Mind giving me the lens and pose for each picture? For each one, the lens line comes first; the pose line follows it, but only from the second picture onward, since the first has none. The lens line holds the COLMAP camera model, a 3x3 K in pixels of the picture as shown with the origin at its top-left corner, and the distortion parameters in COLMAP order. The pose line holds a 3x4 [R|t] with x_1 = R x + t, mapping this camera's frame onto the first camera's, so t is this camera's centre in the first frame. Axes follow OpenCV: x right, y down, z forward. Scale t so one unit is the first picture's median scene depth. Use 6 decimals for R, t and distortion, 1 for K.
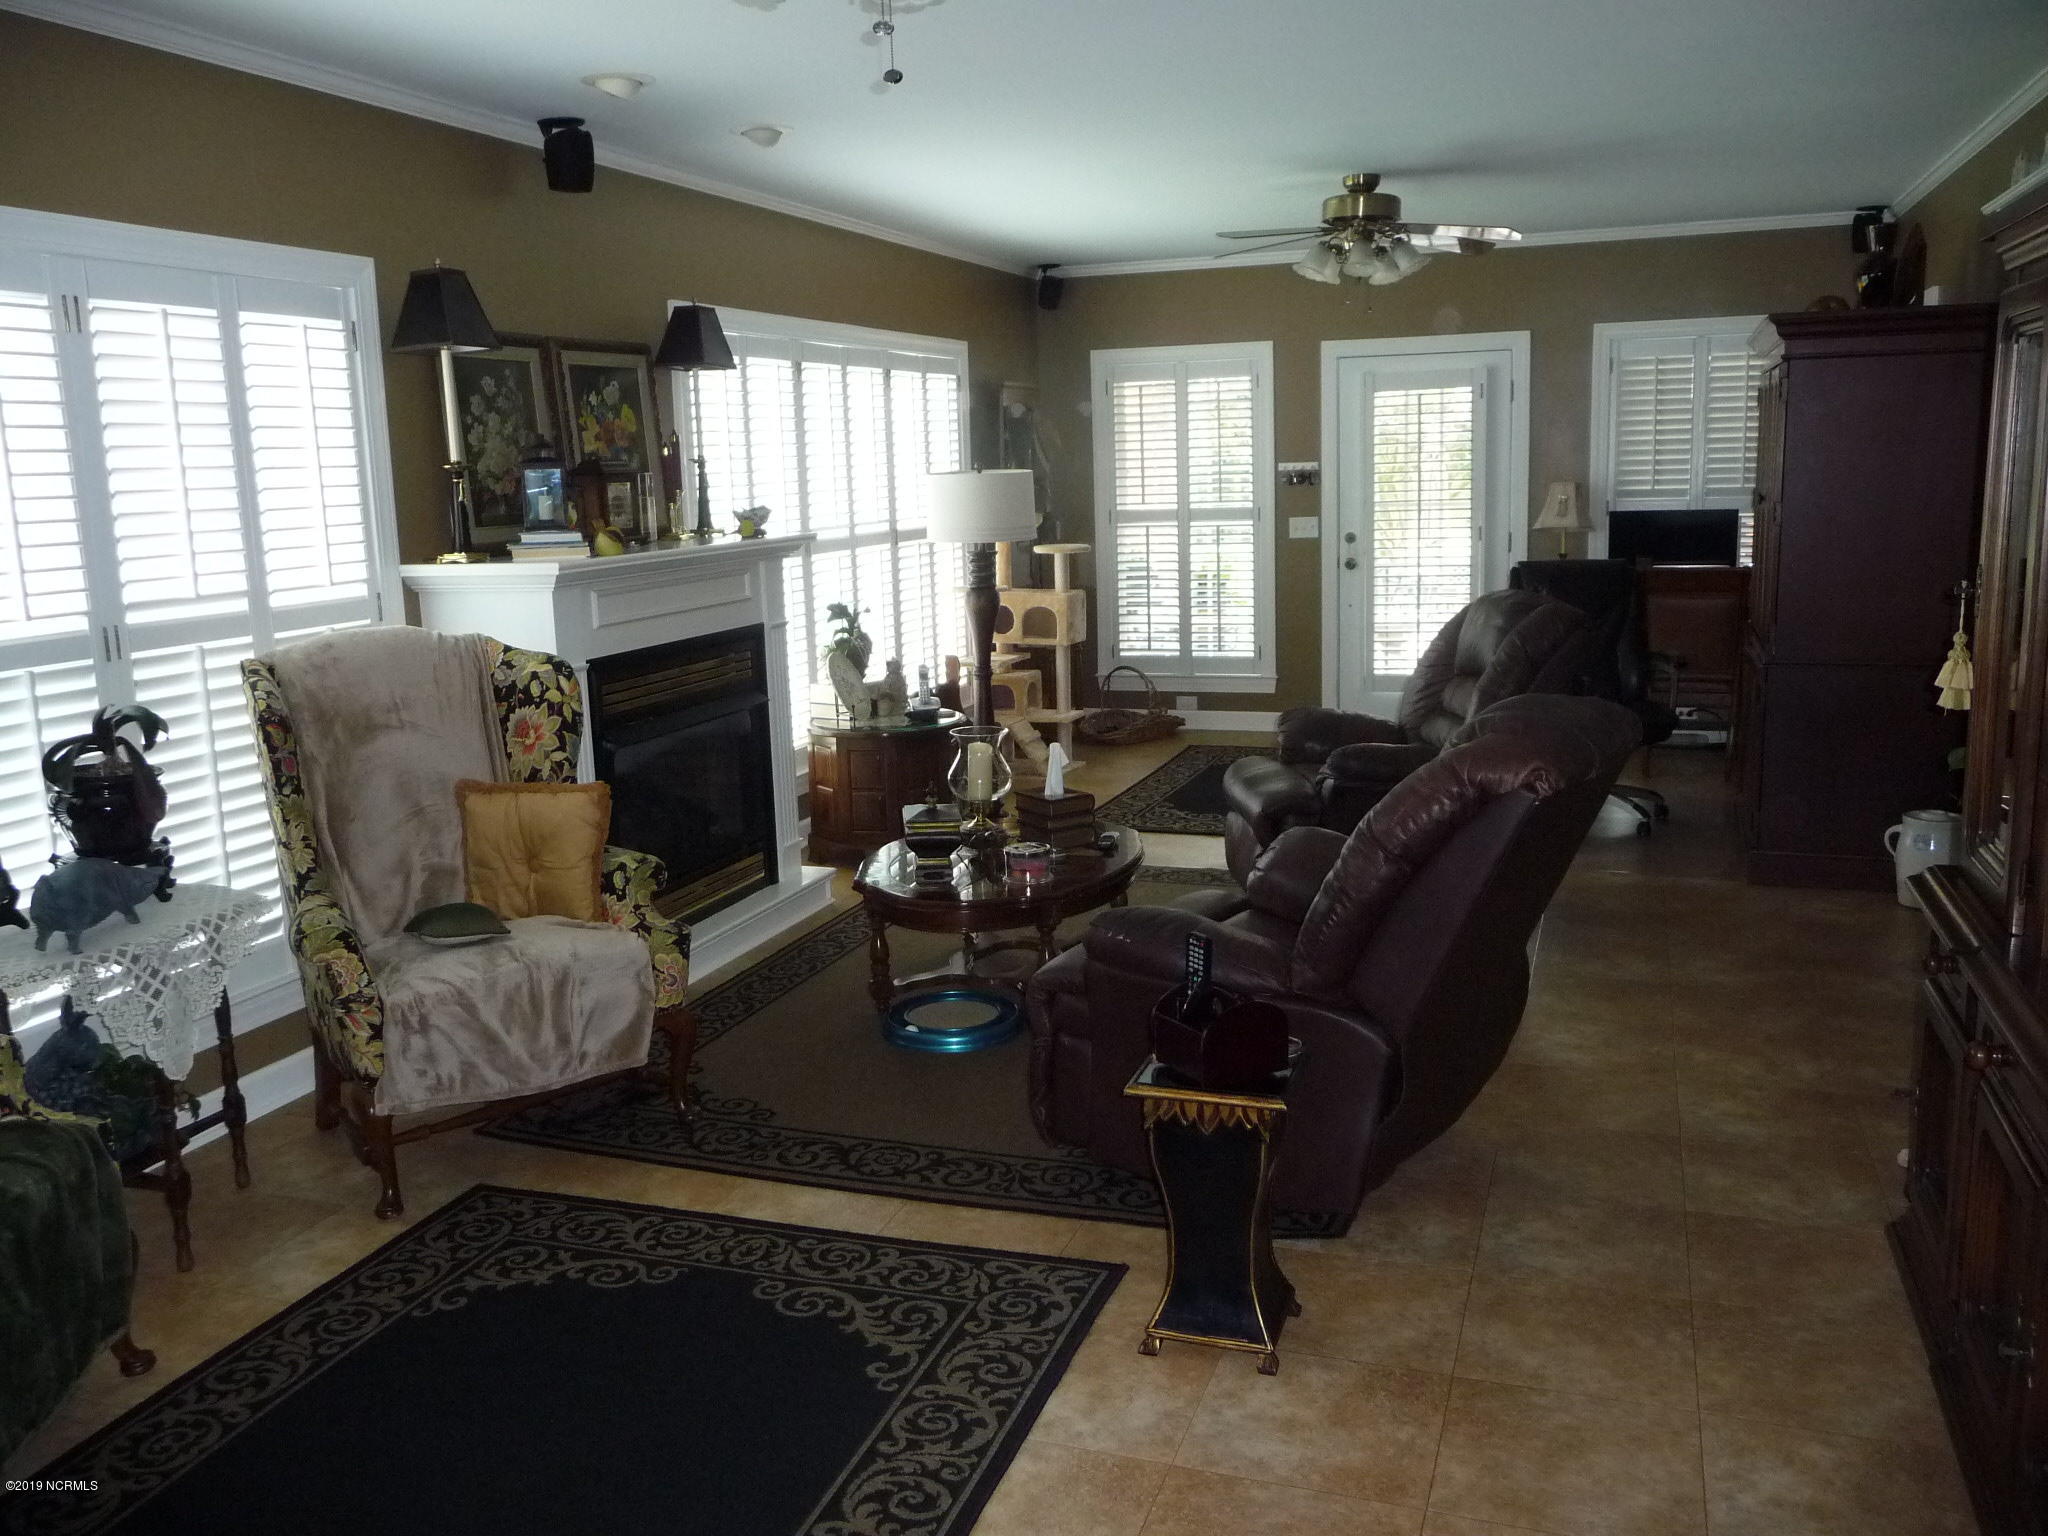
lens RADIAL K [[1699.2, 0, 1025.4], [0, 1699.2, 763.2], [0, 0, 1]] dist [-0.010183, 0.013230]
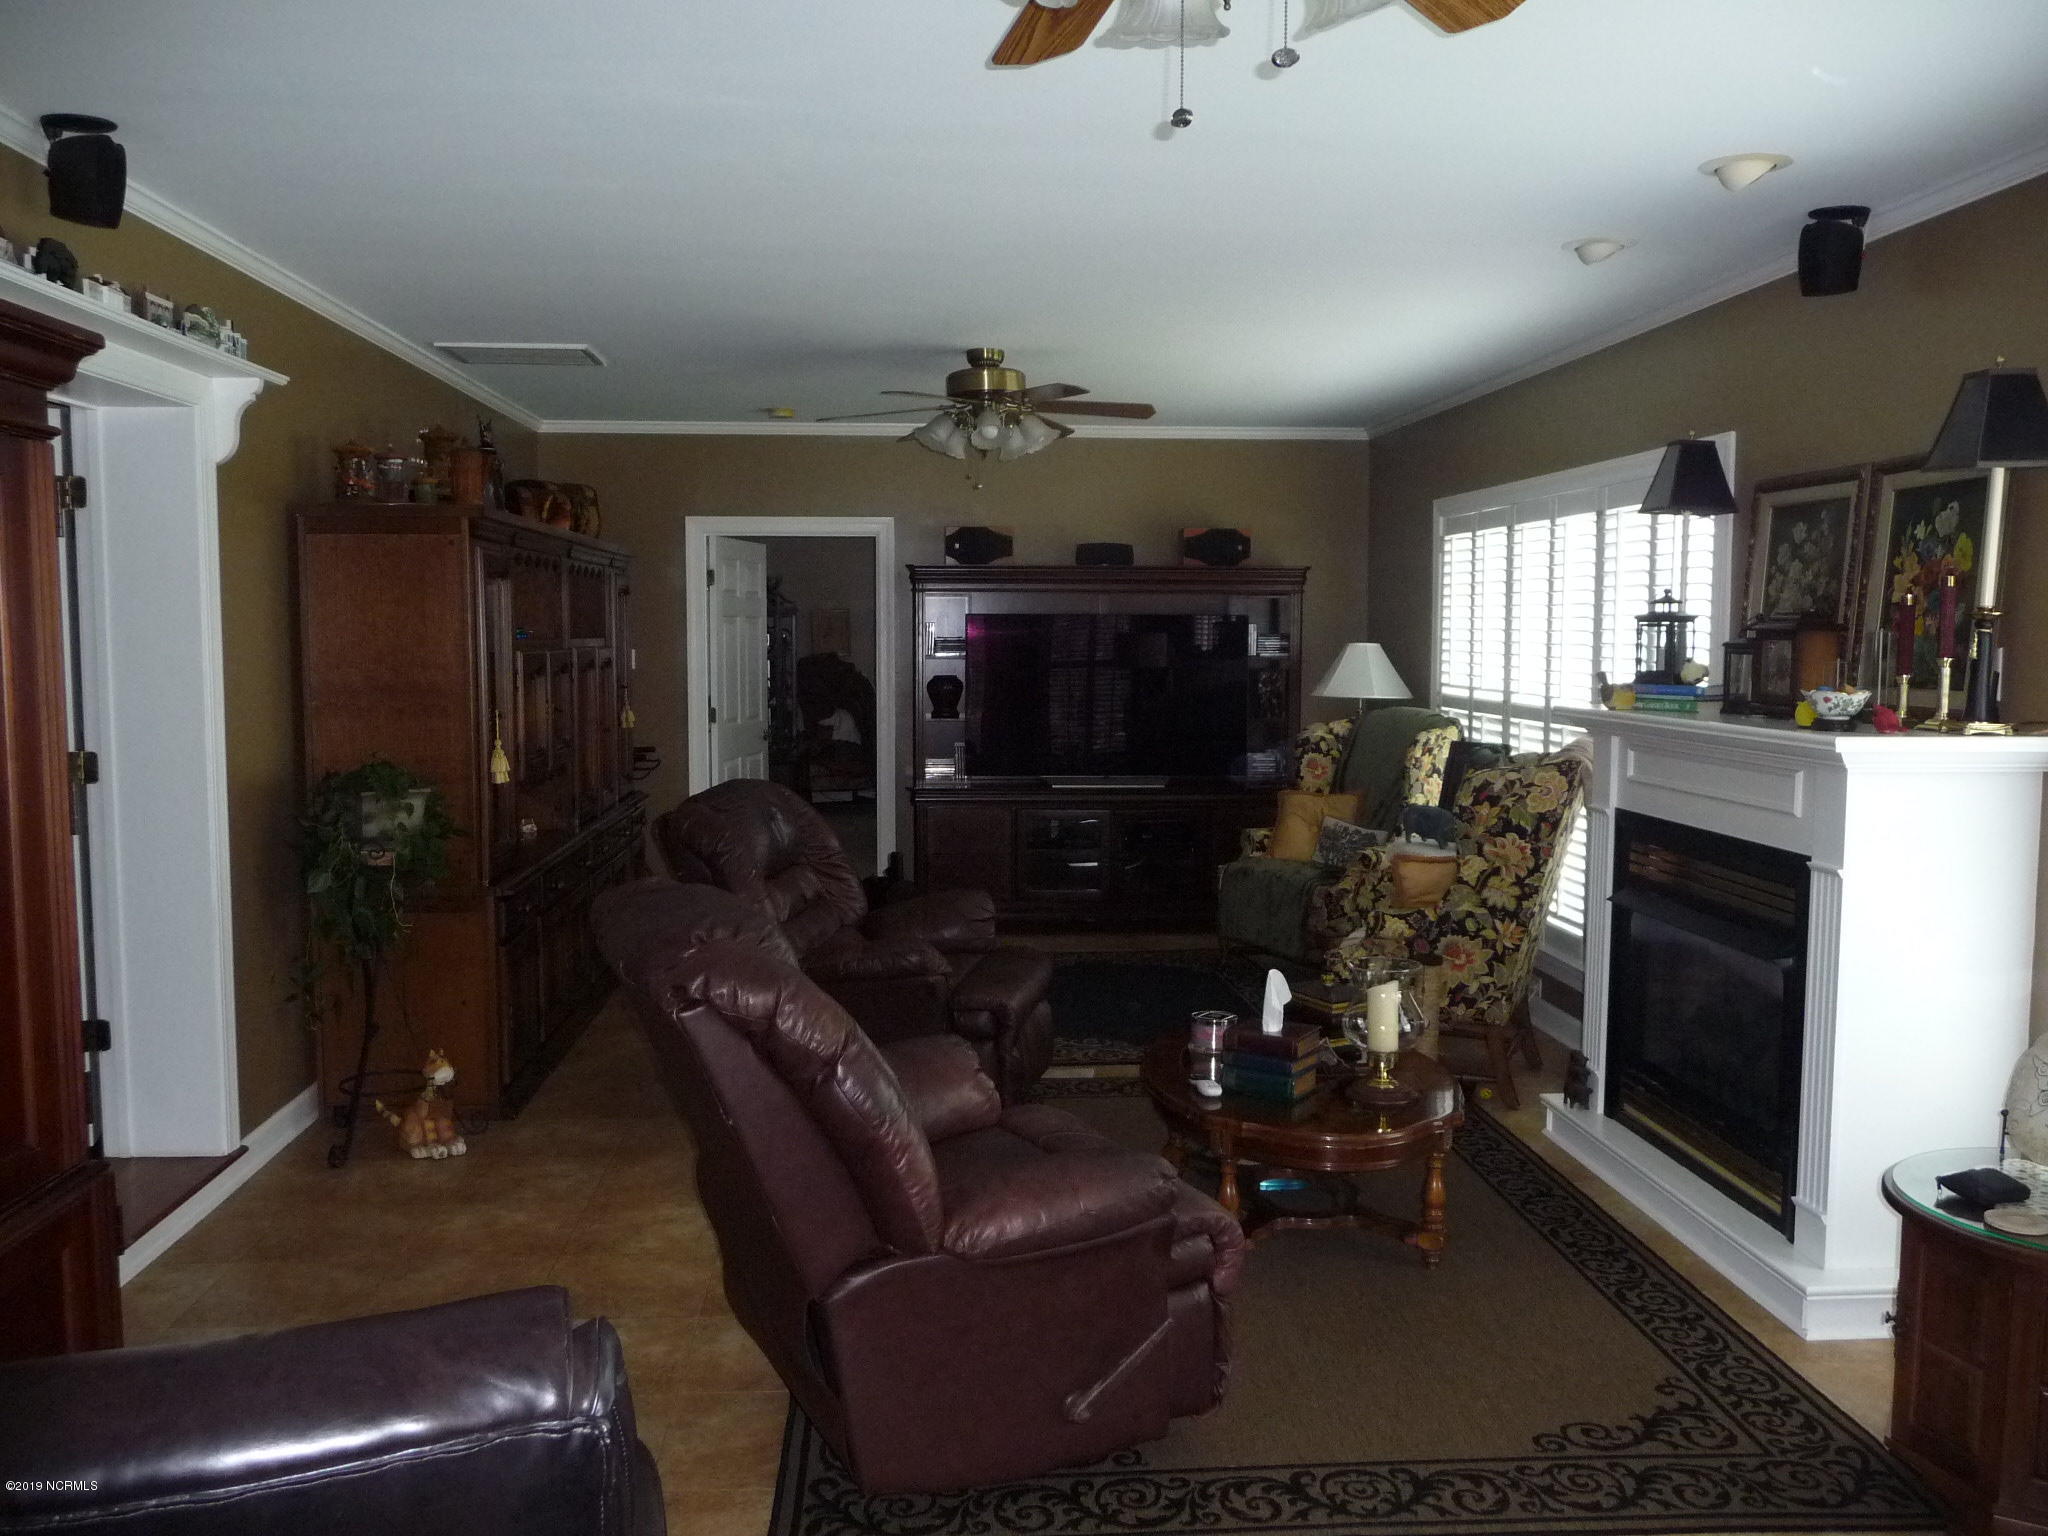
lens RADIAL K [[1699.2, 0, 1025.0], [0, 1699.2, 773.7], [0, 0, 1]] dist [-0.010183, 0.013230]
pose [[-0.919609, 0.049673, -0.389681, 0.457504], [-0.057869, 0.964021, 0.259450, -0.310645], [0.388549, 0.261143, -0.883648, 1.690711]]
